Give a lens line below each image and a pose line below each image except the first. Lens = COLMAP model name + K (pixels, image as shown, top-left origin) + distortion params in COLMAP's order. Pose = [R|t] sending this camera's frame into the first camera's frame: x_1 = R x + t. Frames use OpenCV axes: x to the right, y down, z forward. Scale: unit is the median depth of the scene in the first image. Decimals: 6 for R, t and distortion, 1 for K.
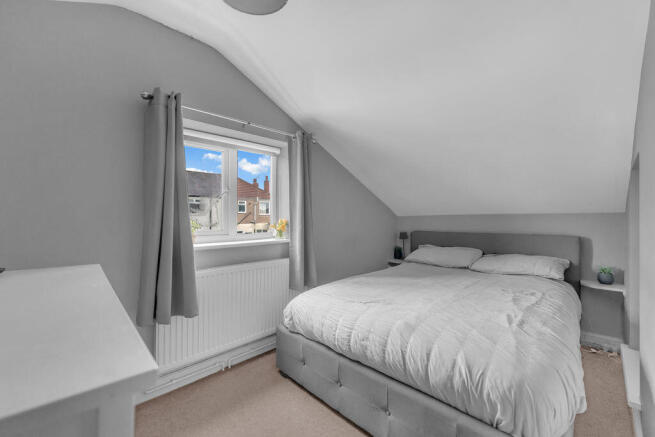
lens RADIAL K [[267.8, 0, 329.7], [0, 267.8, 216.0], [0, 0, 1]] dist [-0.001235, -0.000167]
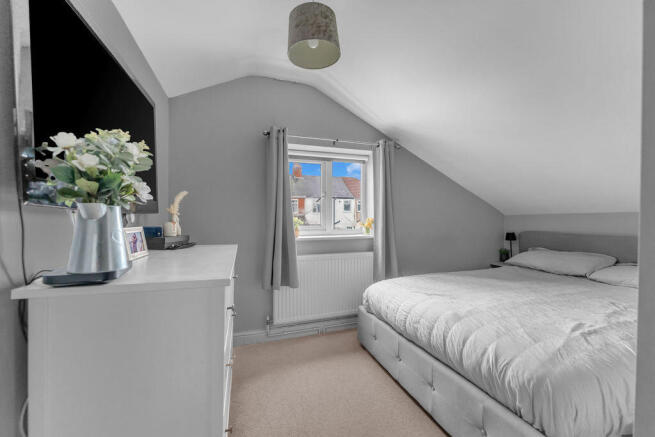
lens RADIAL K [[264.8, 0, 327.6], [0, 264.8, 221.6], [0, 0, 1]] dist [-0.002304, -0.000354]
pose [[0.898413, 0.009082, -0.439057, 0.248309], [0.001984, 0.999692, 0.024740, -0.000341], [0.439147, -0.023098, 0.898118, -0.155247]]
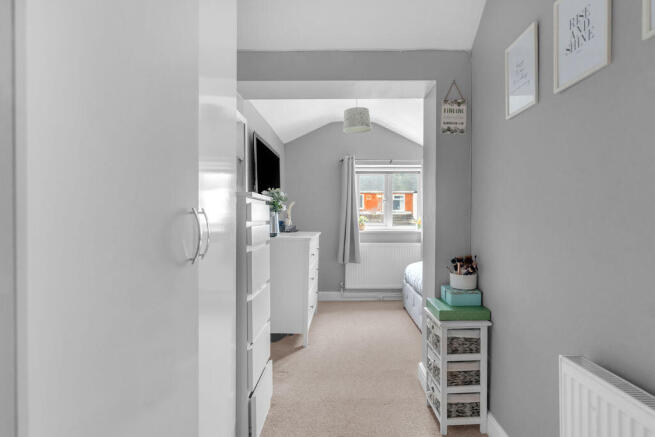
lens RADIAL K [[267.8, 0, 329.7], [0, 267.8, 216.0], [0, 0, 1]] dist [-0.001235, -0.000167]
pose [[0.707070, 0.004080, -0.707132, 0.774949], [0.001365, 0.999974, 0.007134, -0.007262], [0.707142, -0.006010, 0.707046, -0.593014]]
